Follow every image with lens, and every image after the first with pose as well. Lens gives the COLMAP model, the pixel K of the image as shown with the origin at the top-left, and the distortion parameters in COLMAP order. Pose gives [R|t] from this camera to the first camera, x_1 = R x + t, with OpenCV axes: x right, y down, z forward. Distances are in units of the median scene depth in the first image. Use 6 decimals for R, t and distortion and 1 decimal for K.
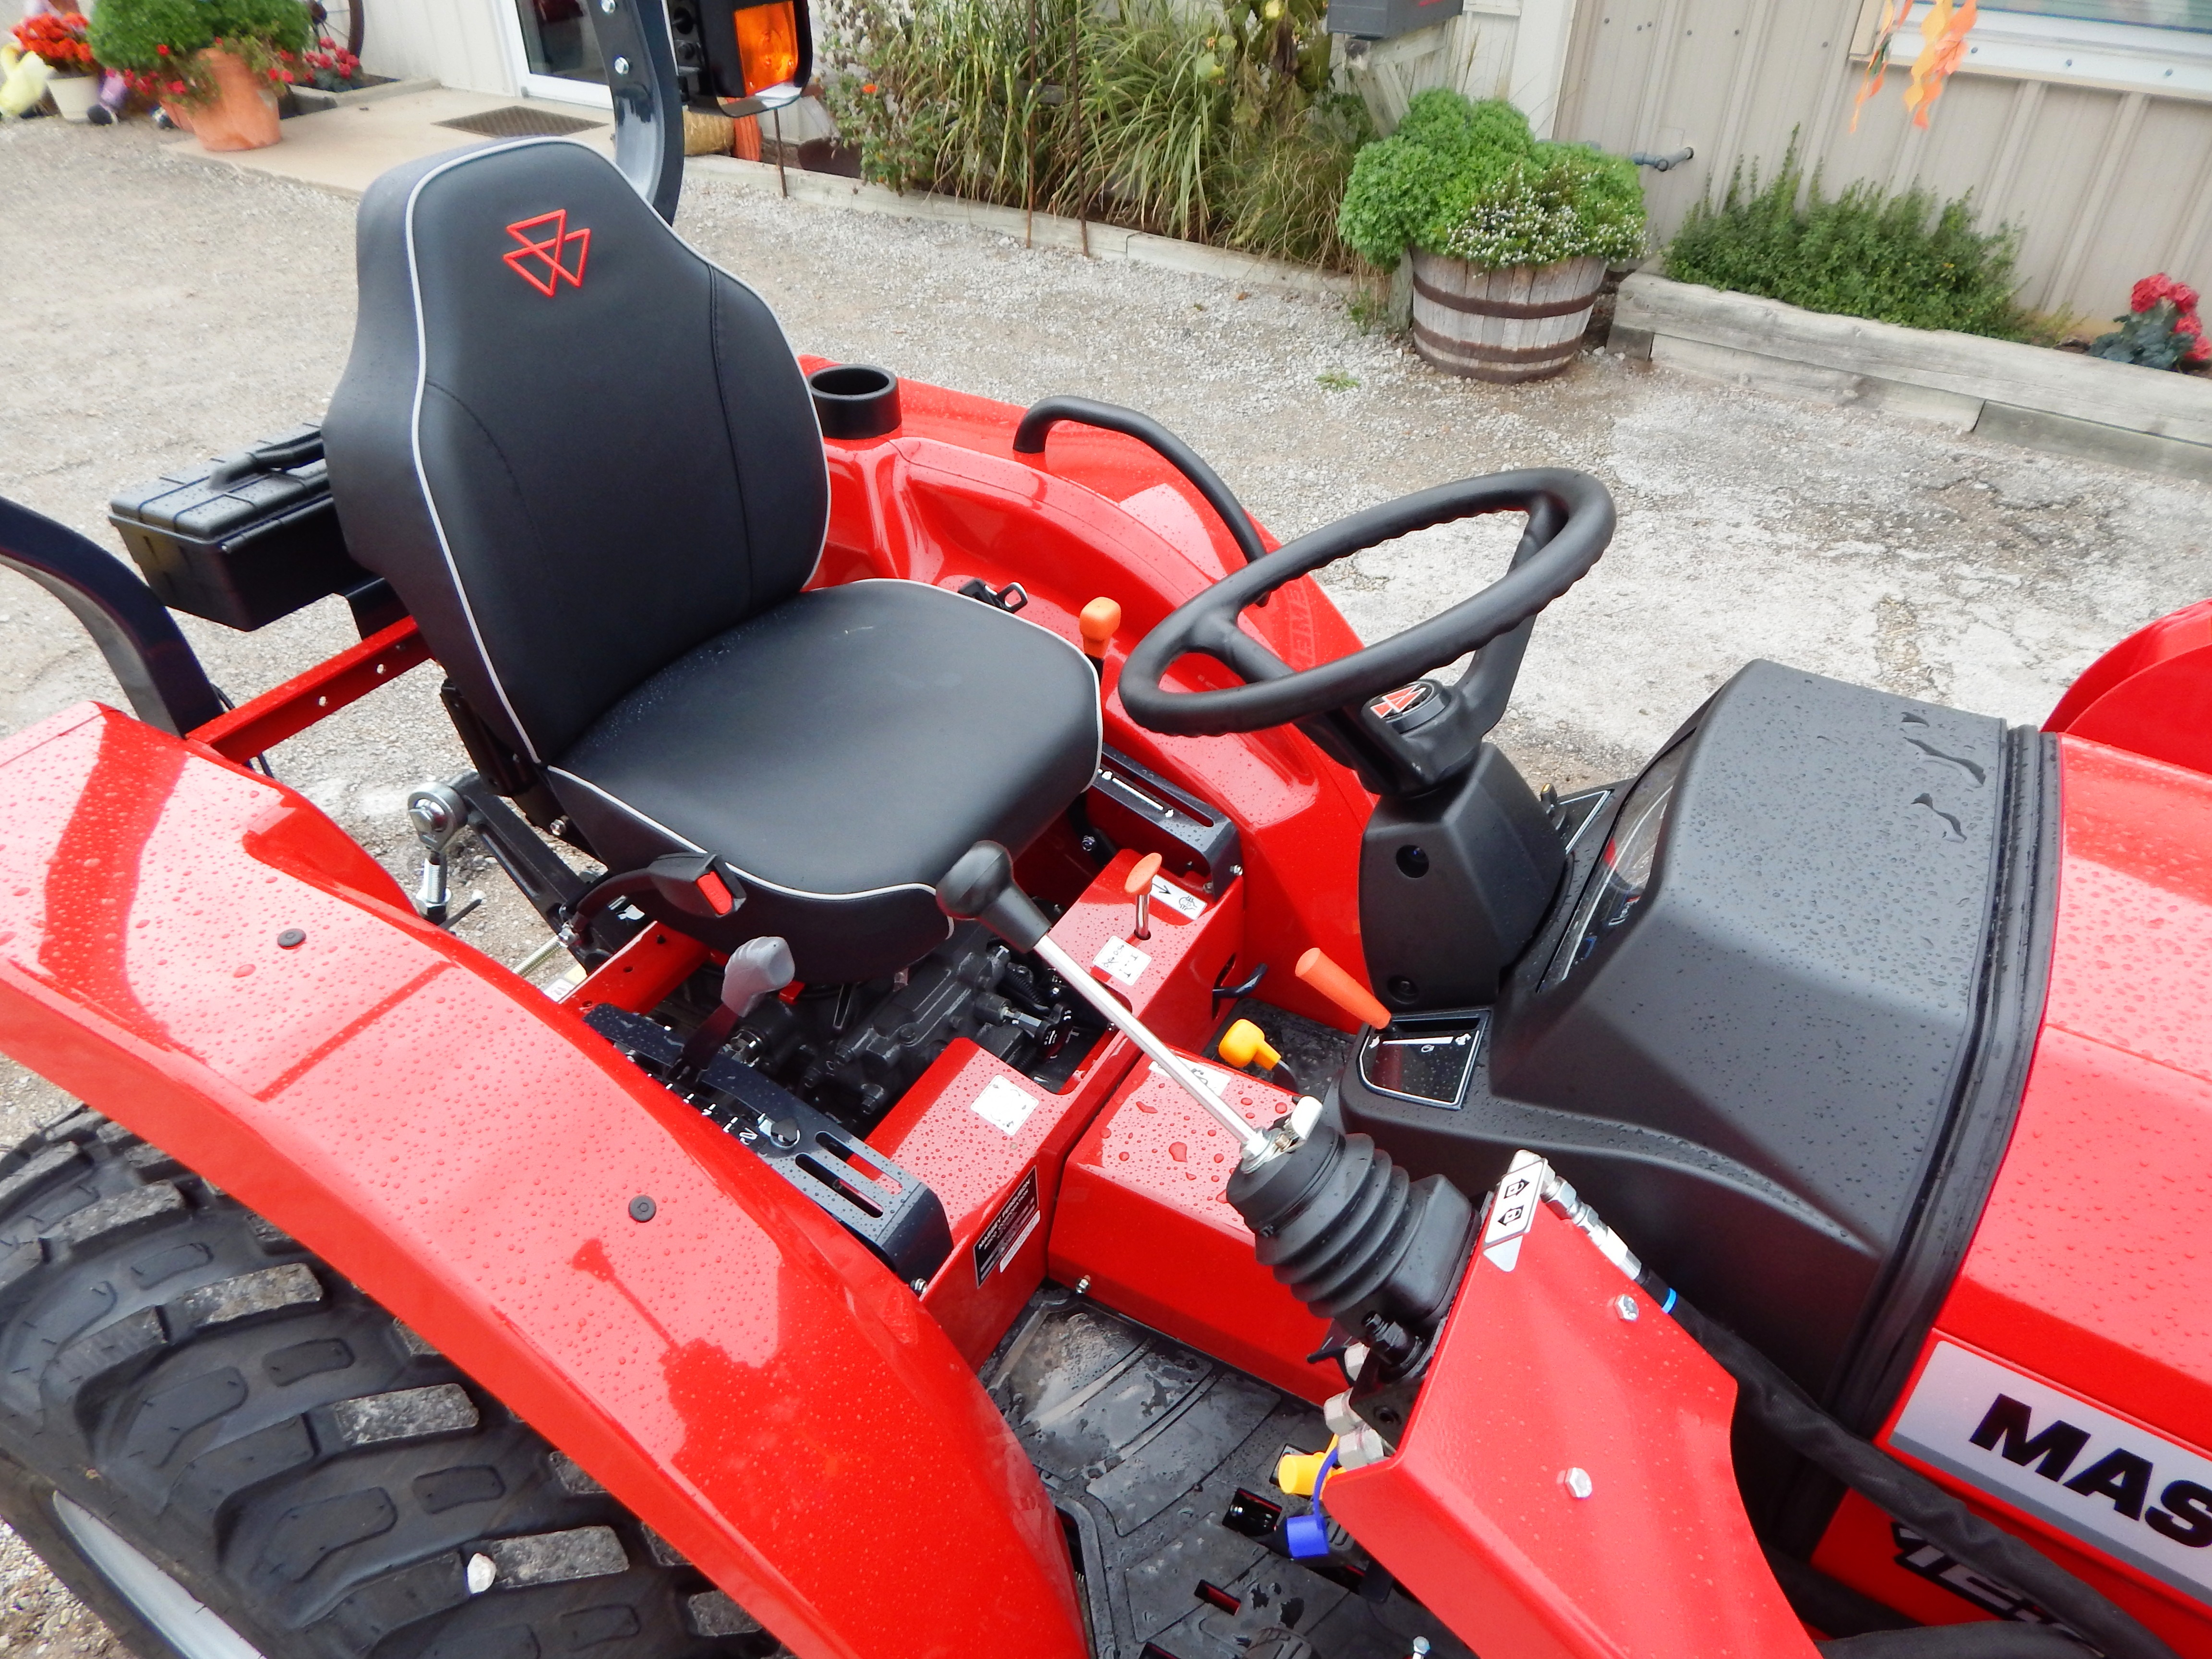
lens RADIAL K [[1505.7, 0, 1109.7], [0, 1505.7, 839.7], [0, 0, 1]] dist [-0.004760, -0.001297]
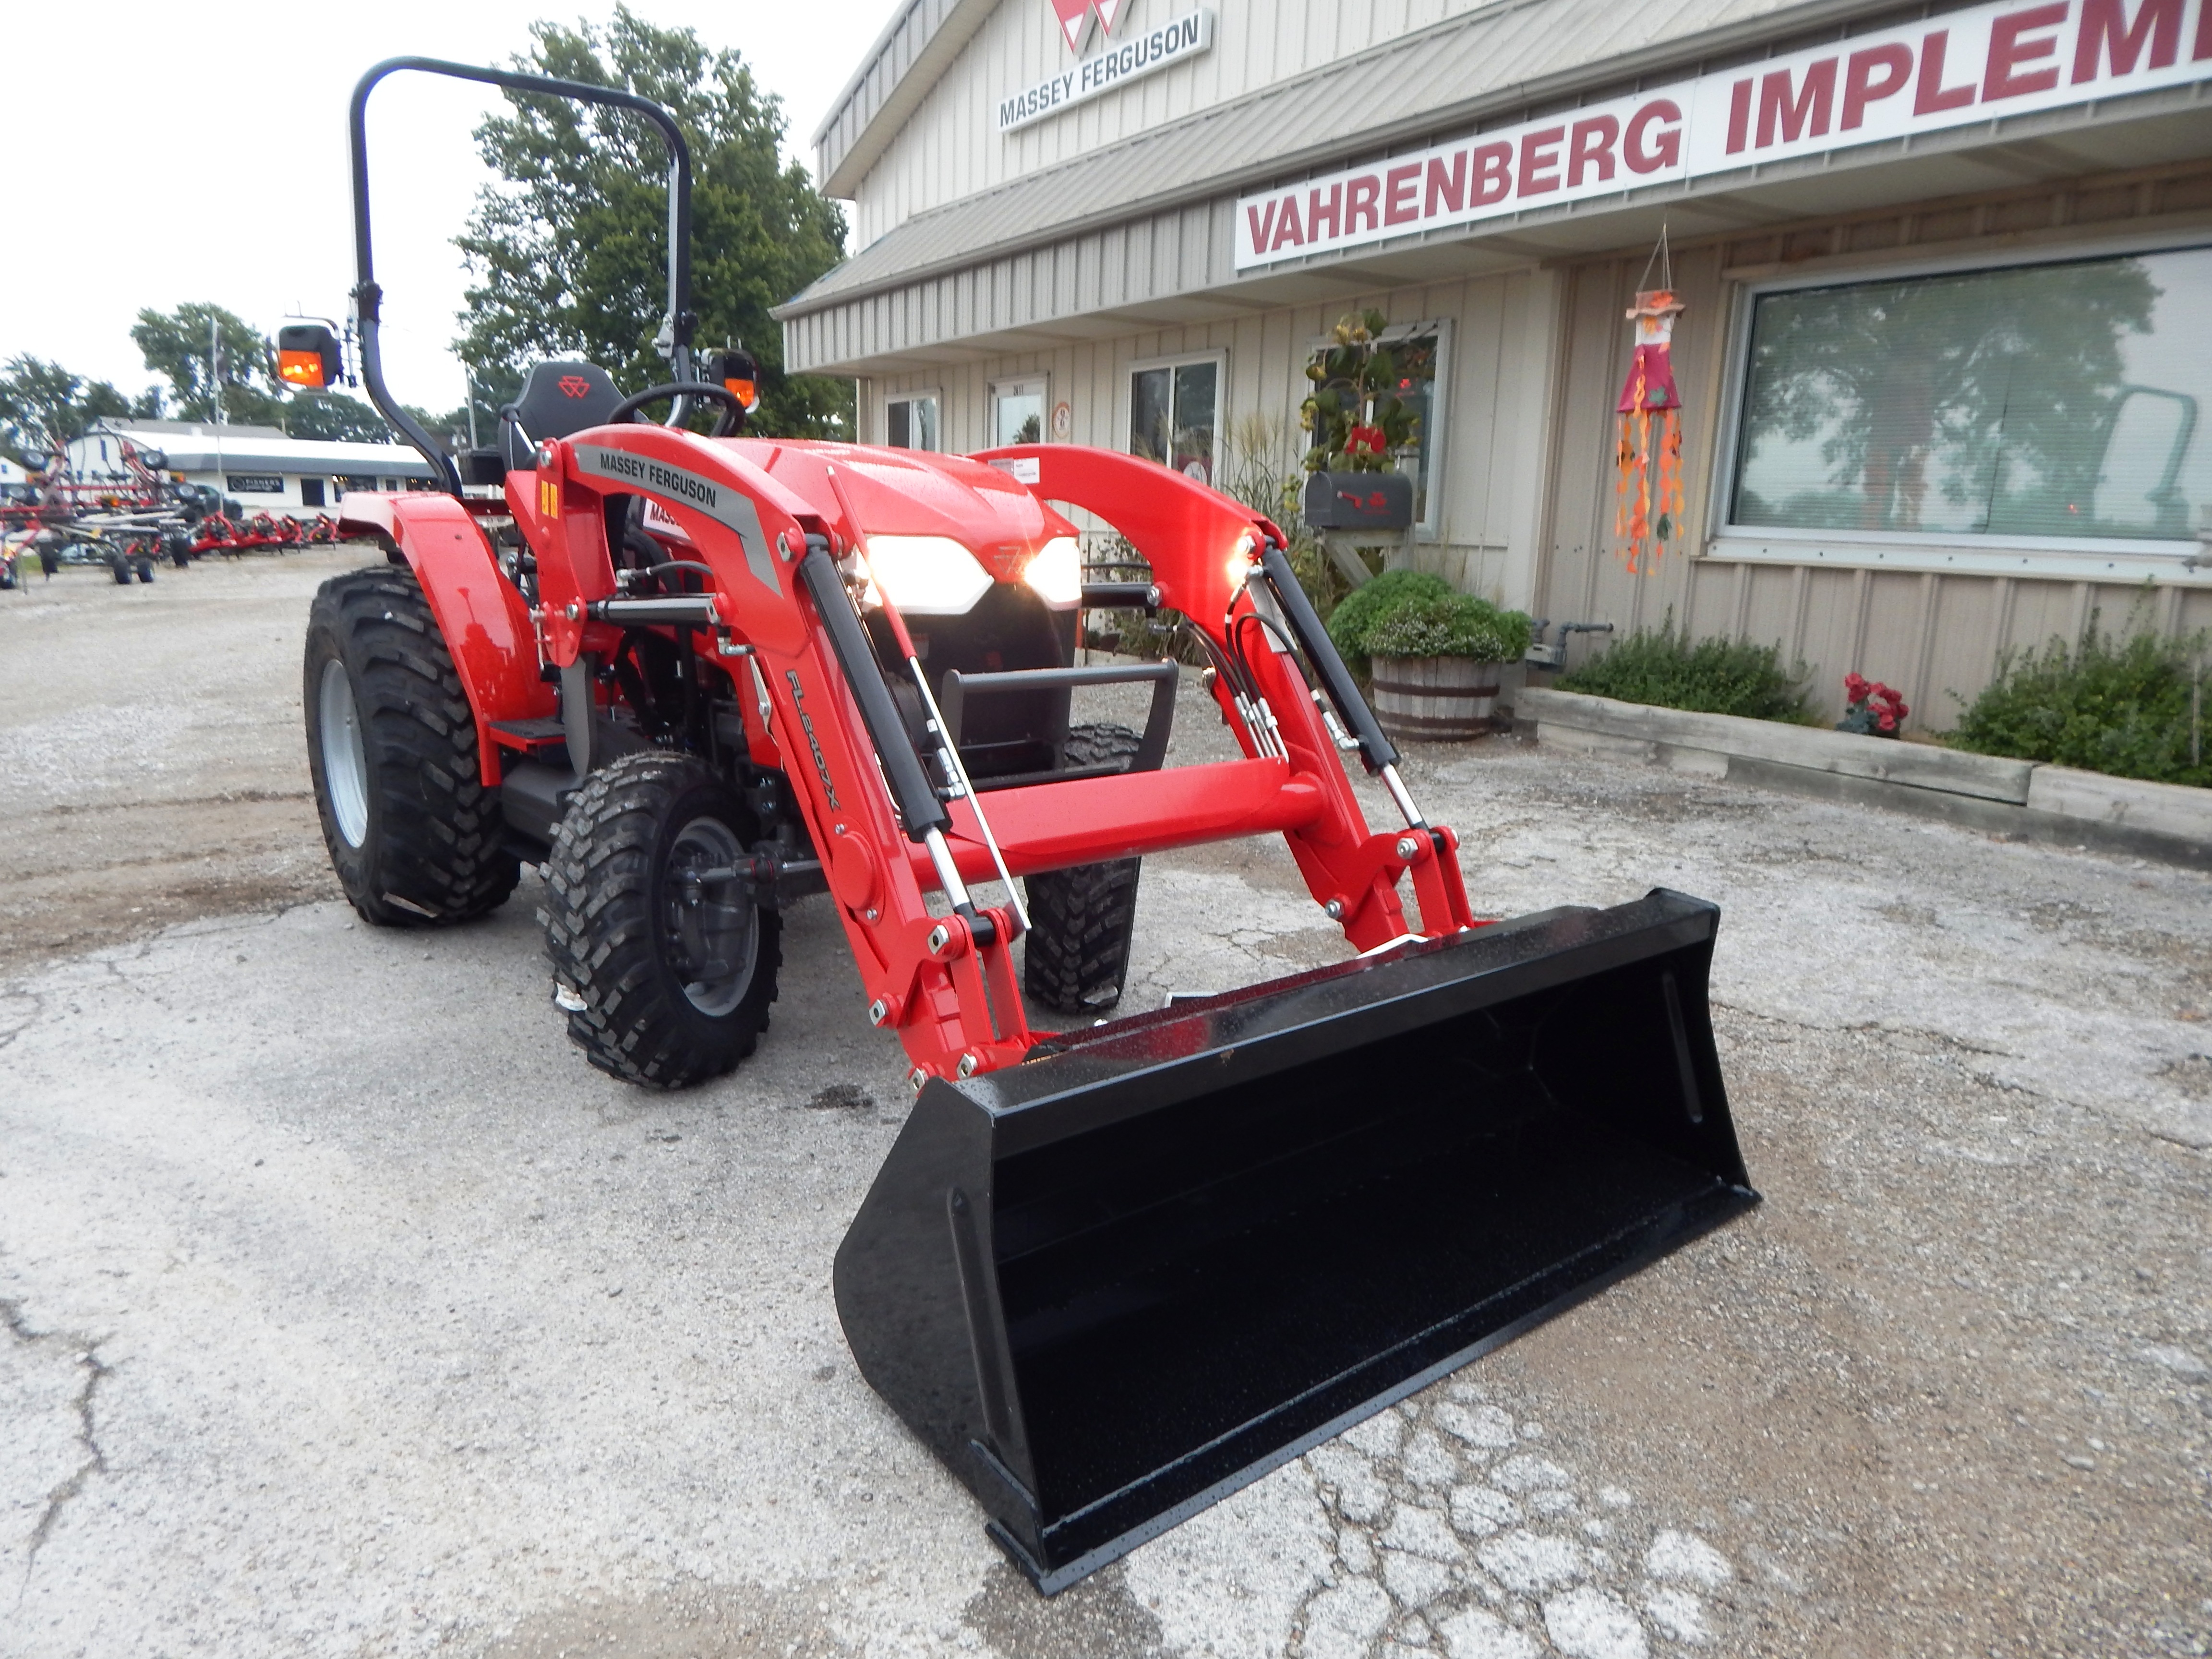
lens RADIAL K [[1479.0, 0, 1113.8], [0, 1479.0, 792.2], [0, 0, 1]] dist [0.018394, 0.000587]
pose [[0.924005, 0.081650, -0.373561, 0.530557], [-0.236589, 0.889563, -0.390772, 0.368793], [0.300399, 0.449456, 0.841278, -0.267514]]
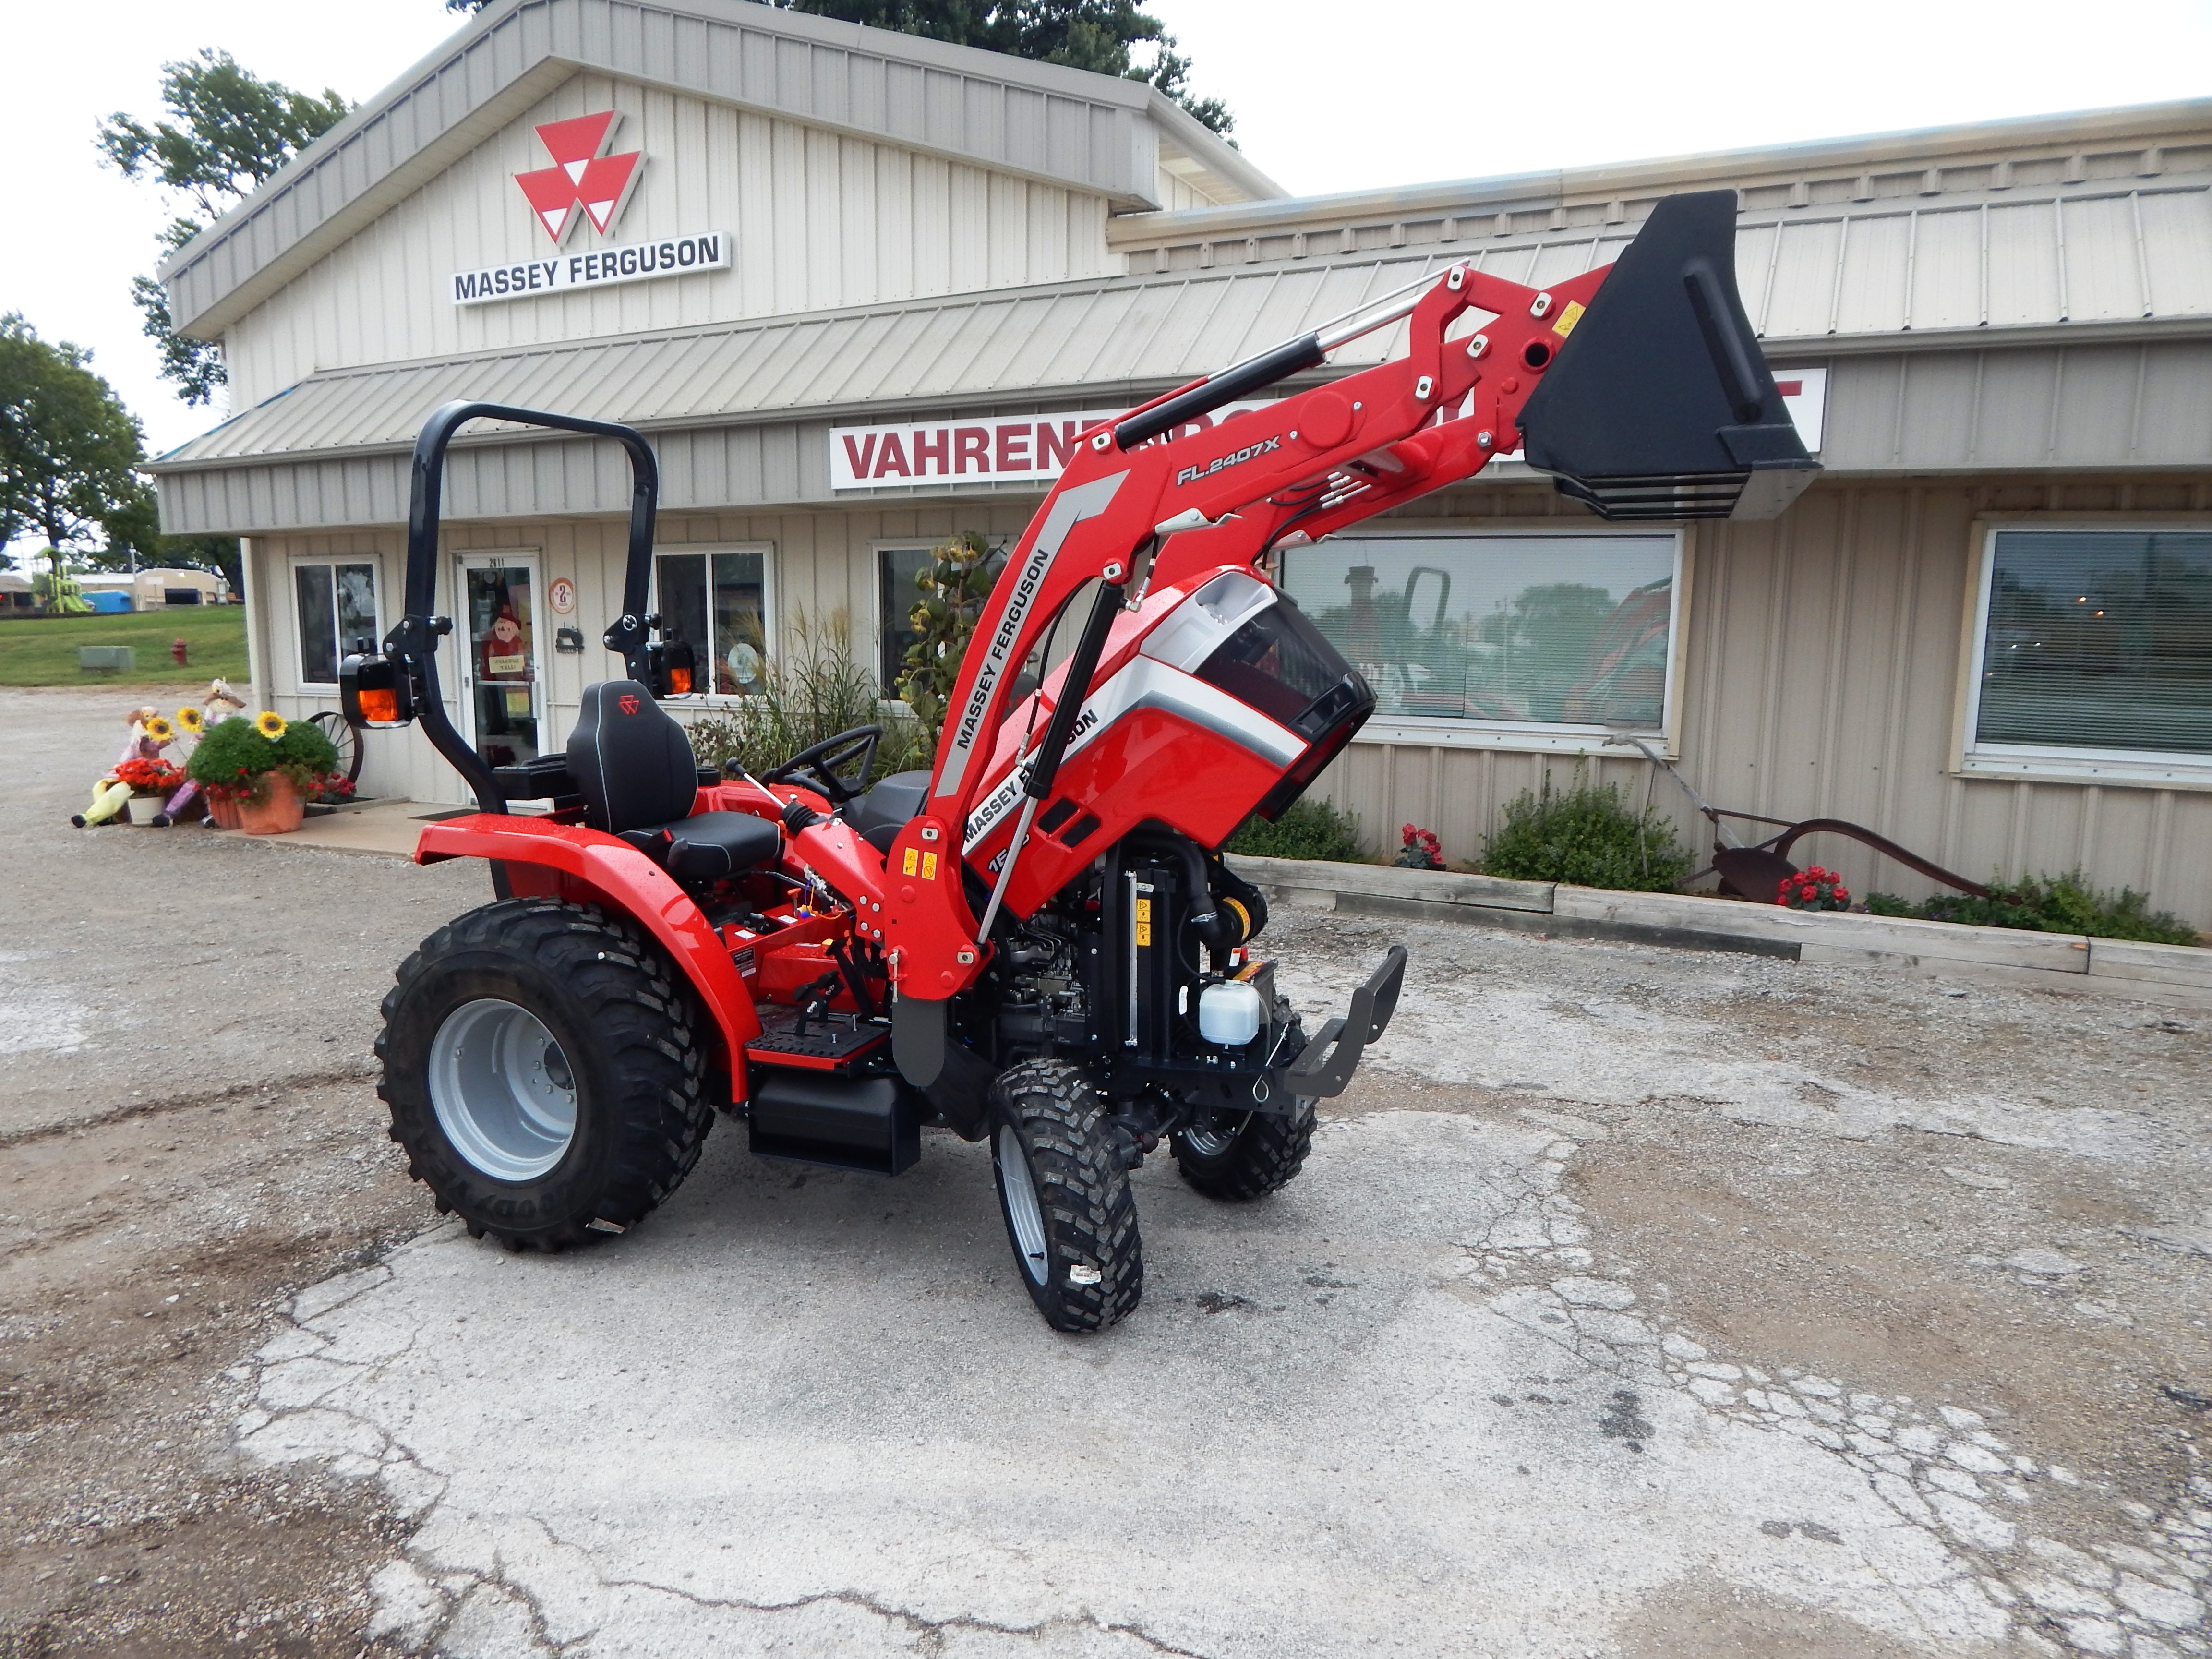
lens RADIAL K [[1466.8, 0, 1106.8], [0, 1466.8, 782.5], [0, 0, 1]] dist [0.024131, -0.017644]
pose [[0.992803, -0.021820, 0.117756, 0.092832], [0.076927, 0.869782, -0.487403, 0.406299], [-0.091787, 0.492954, 0.865200, -0.536231]]
